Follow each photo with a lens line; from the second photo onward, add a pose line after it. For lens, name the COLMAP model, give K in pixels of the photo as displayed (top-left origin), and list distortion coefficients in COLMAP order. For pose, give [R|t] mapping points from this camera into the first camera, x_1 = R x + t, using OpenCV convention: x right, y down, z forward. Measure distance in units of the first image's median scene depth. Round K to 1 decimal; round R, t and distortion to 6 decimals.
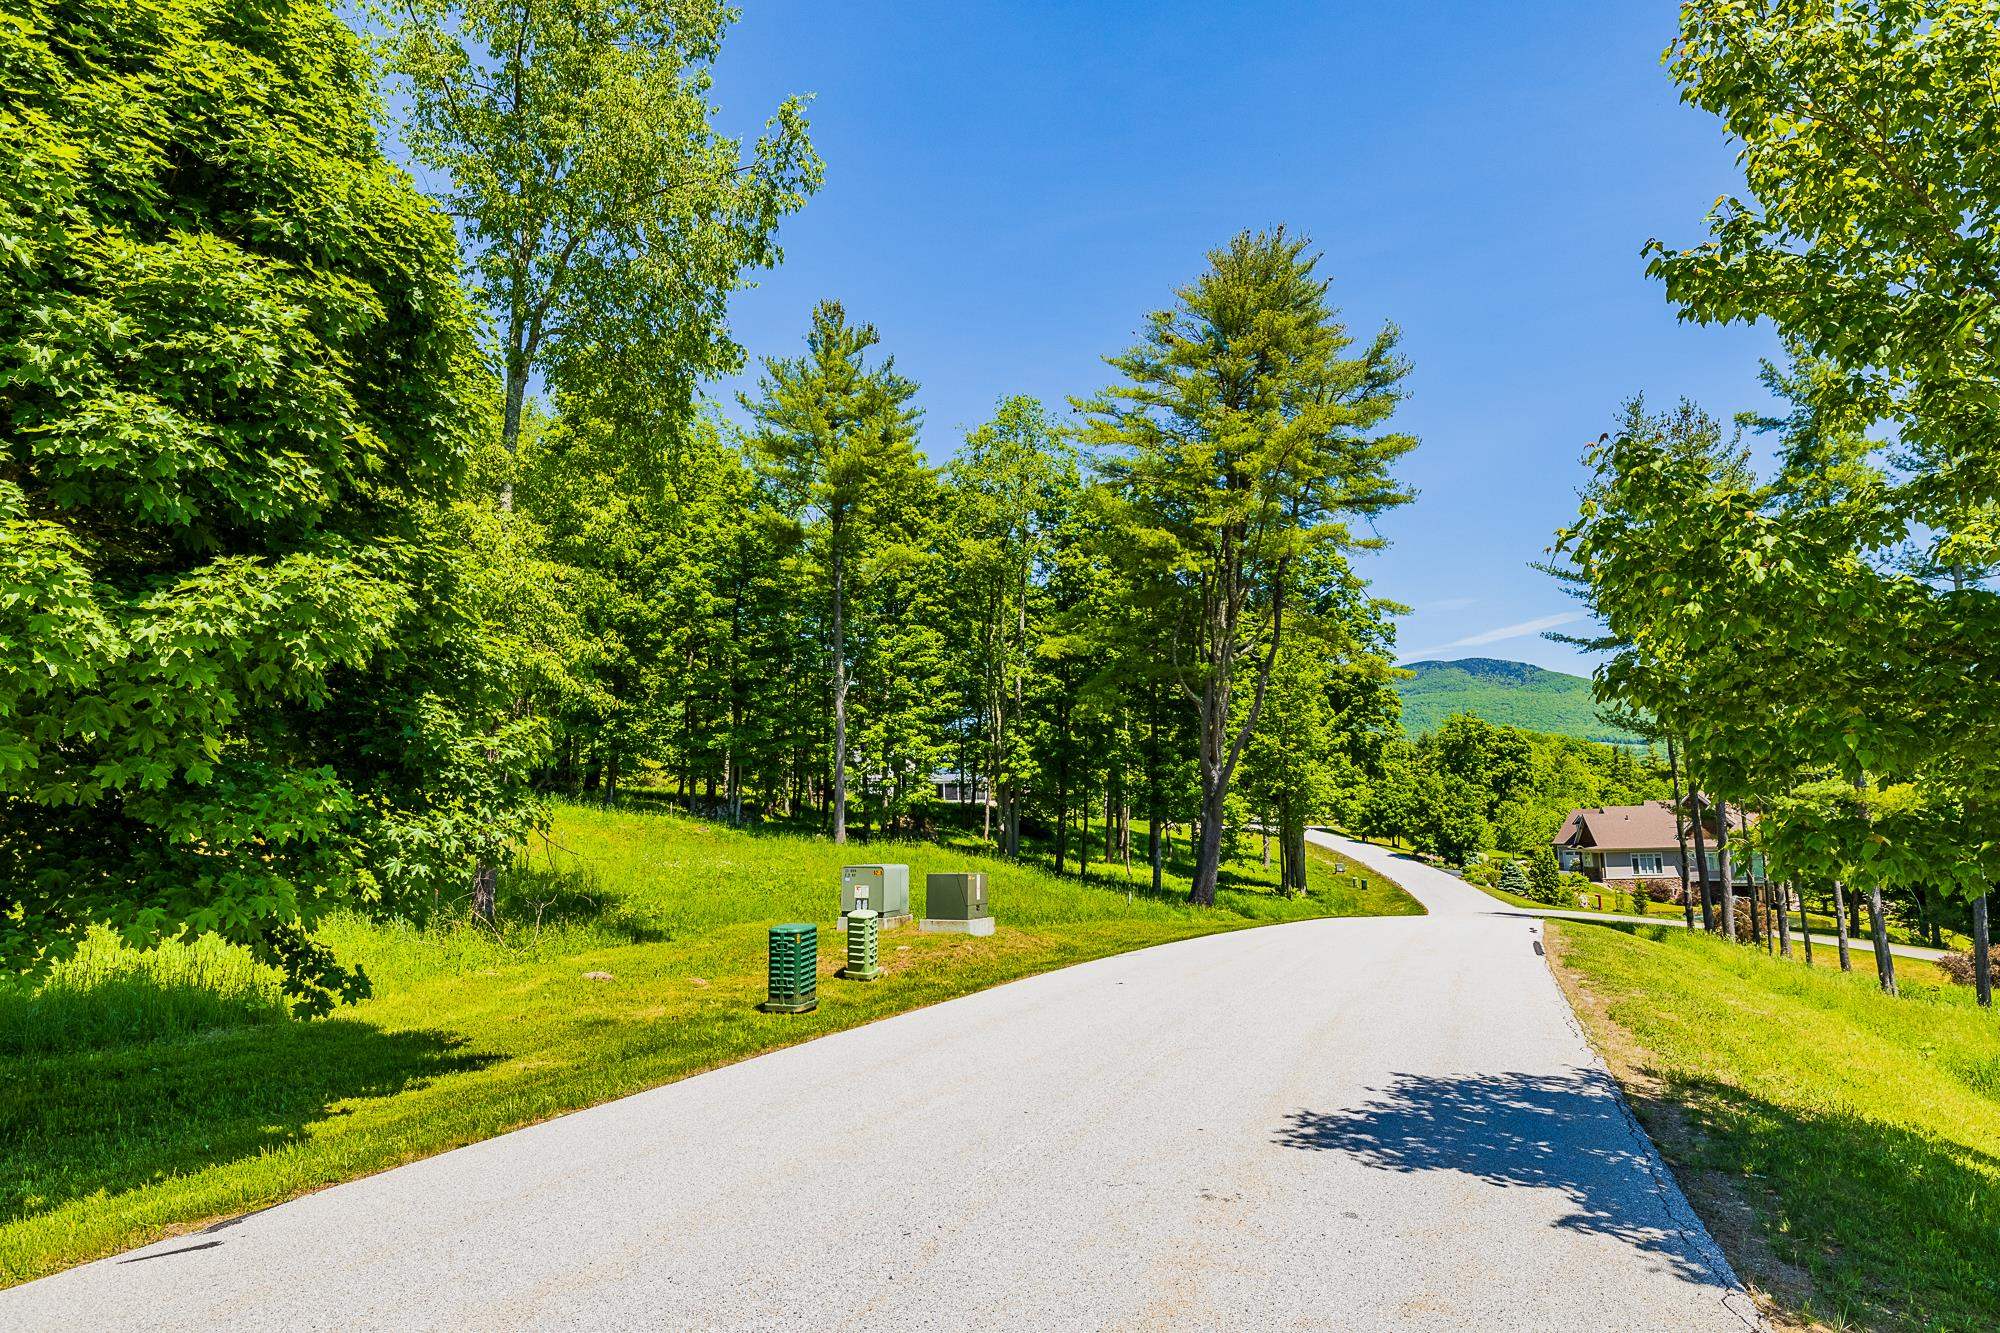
lens RADIAL K [[1157.1, 0, 997.0], [0, 1157.1, 671.7], [0, 0, 1]] dist [-0.006134, -0.001425]
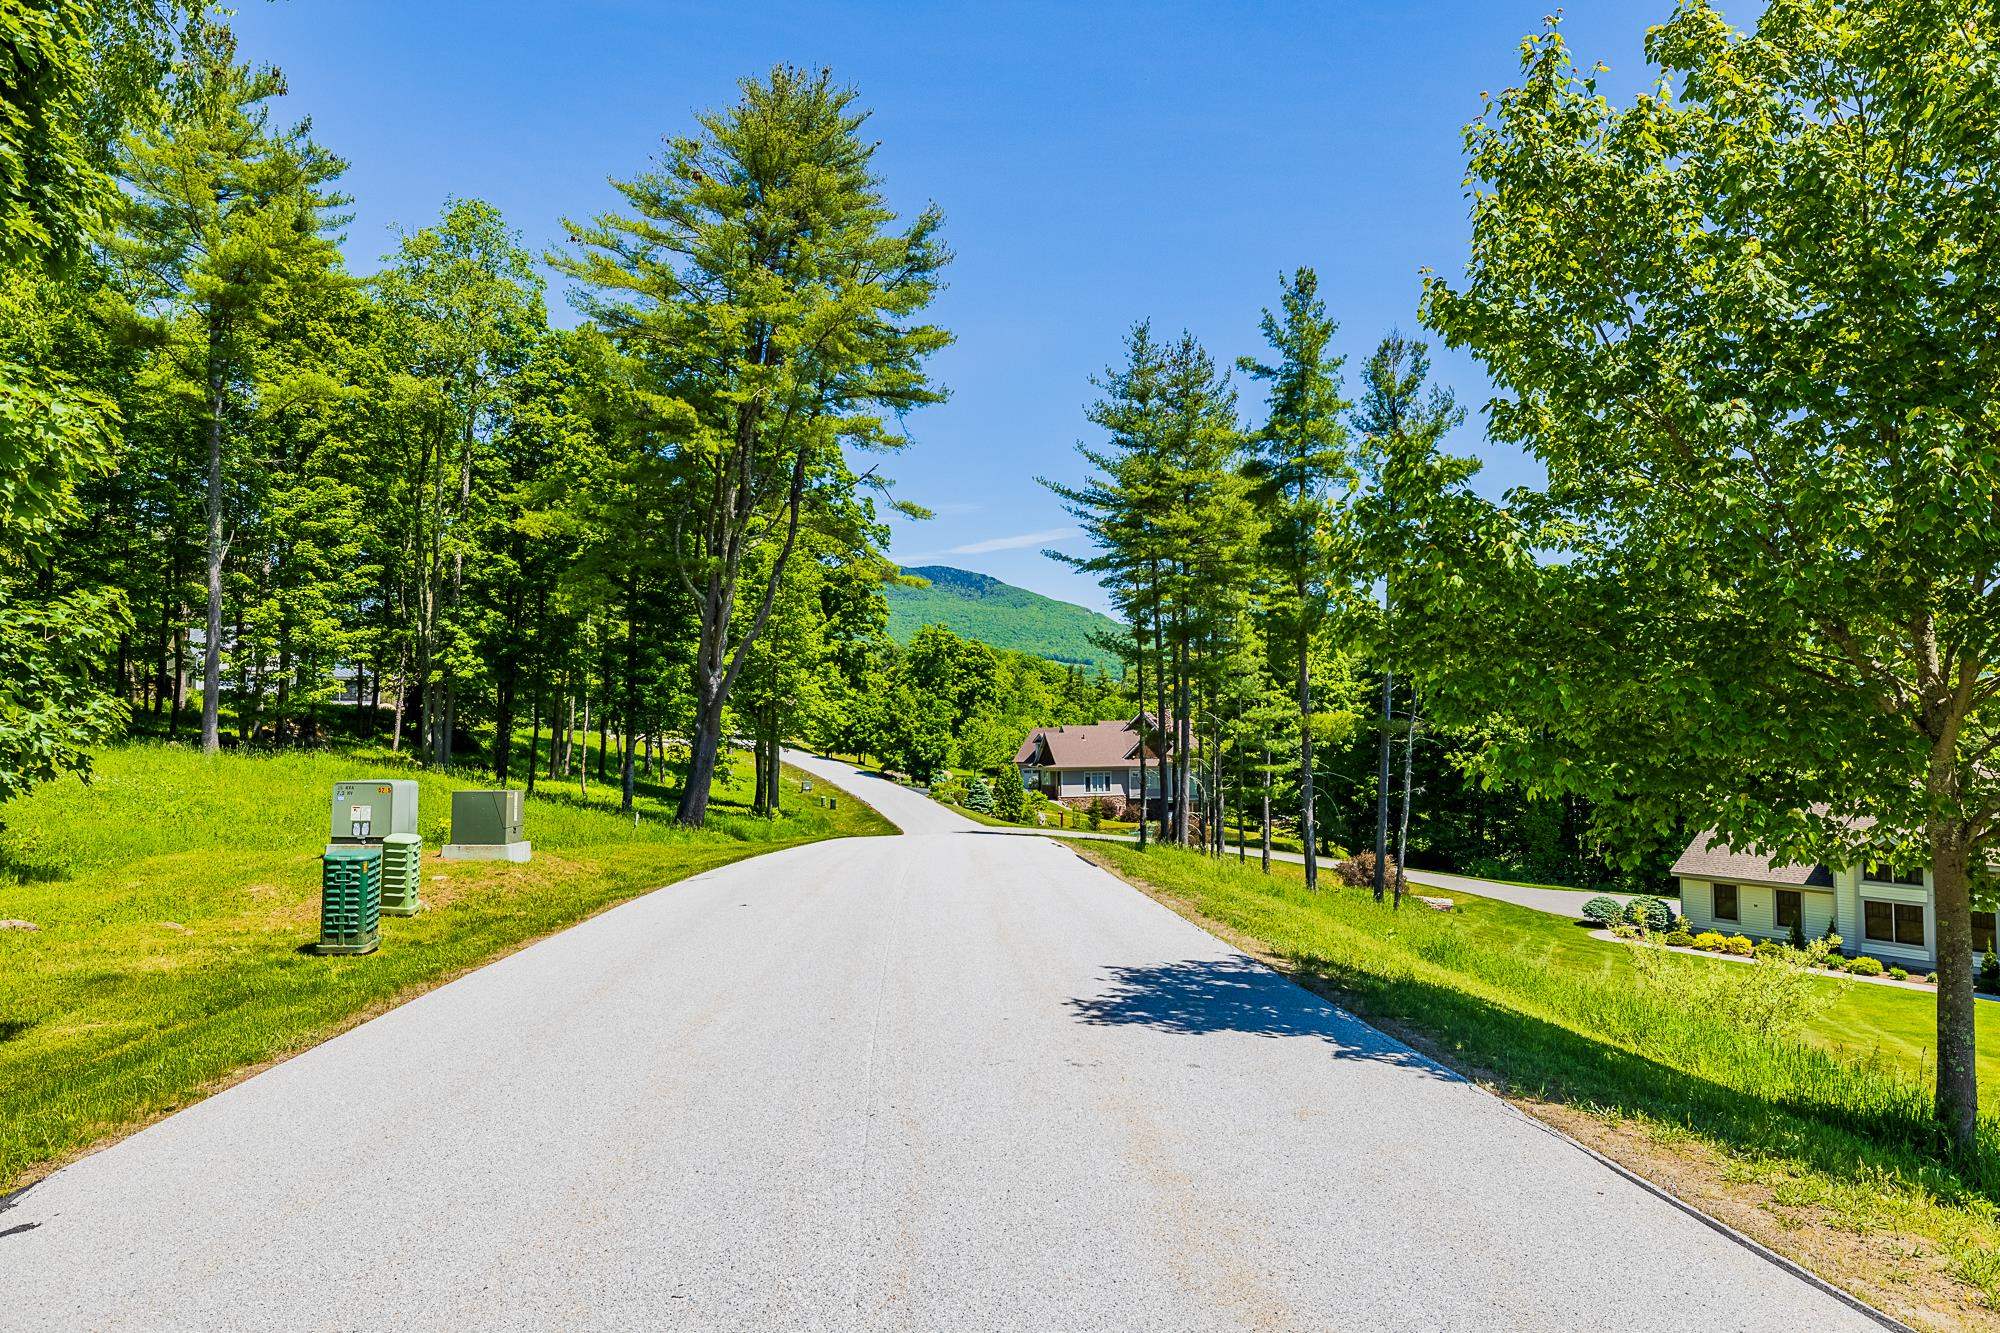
lens RADIAL K [[1322.7, 0, 1015.3], [0, 1322.7, 676.3], [0, 0, 1]] dist [-0.000019, -0.002494]
pose [[0.897102, 0.035621, 0.440385, -0.039452], [-0.072824, 0.995033, 0.067864, -0.001136], [-0.435781, -0.092951, 0.895240, -0.010178]]
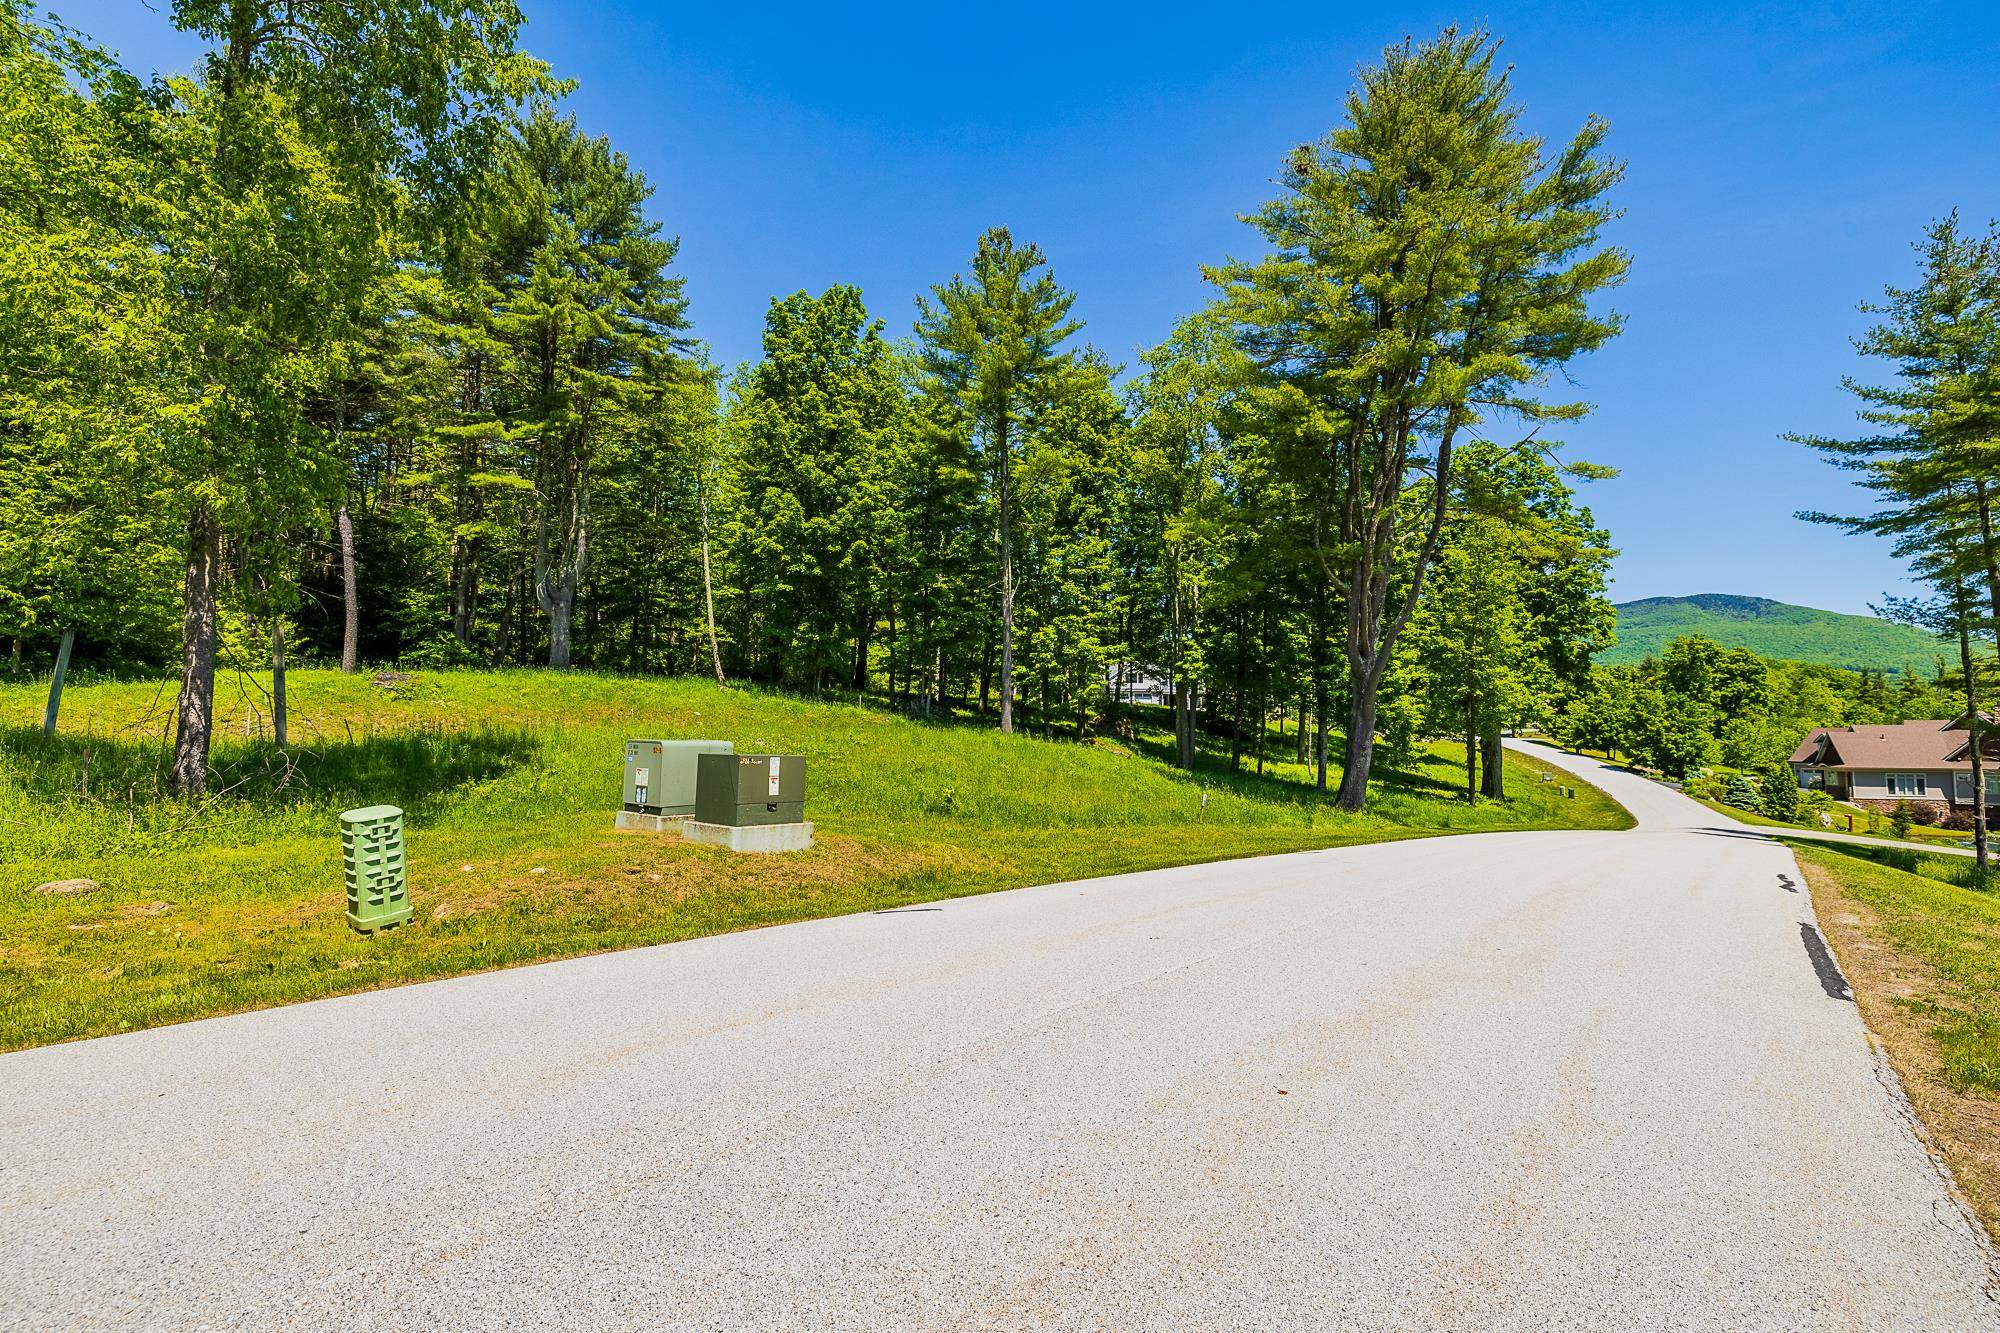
lens RADIAL K [[883.3, 0, 1000.1], [0, 883.3, 676.9], [0, 0, 1]] dist [-0.011240, 0.001851]
pose [[0.959765, 0.006174, -0.280736, 0.080133], [0.013540, 0.997578, 0.068231, 0.032232], [0.280477, -0.069287, 0.957357, 0.184561]]
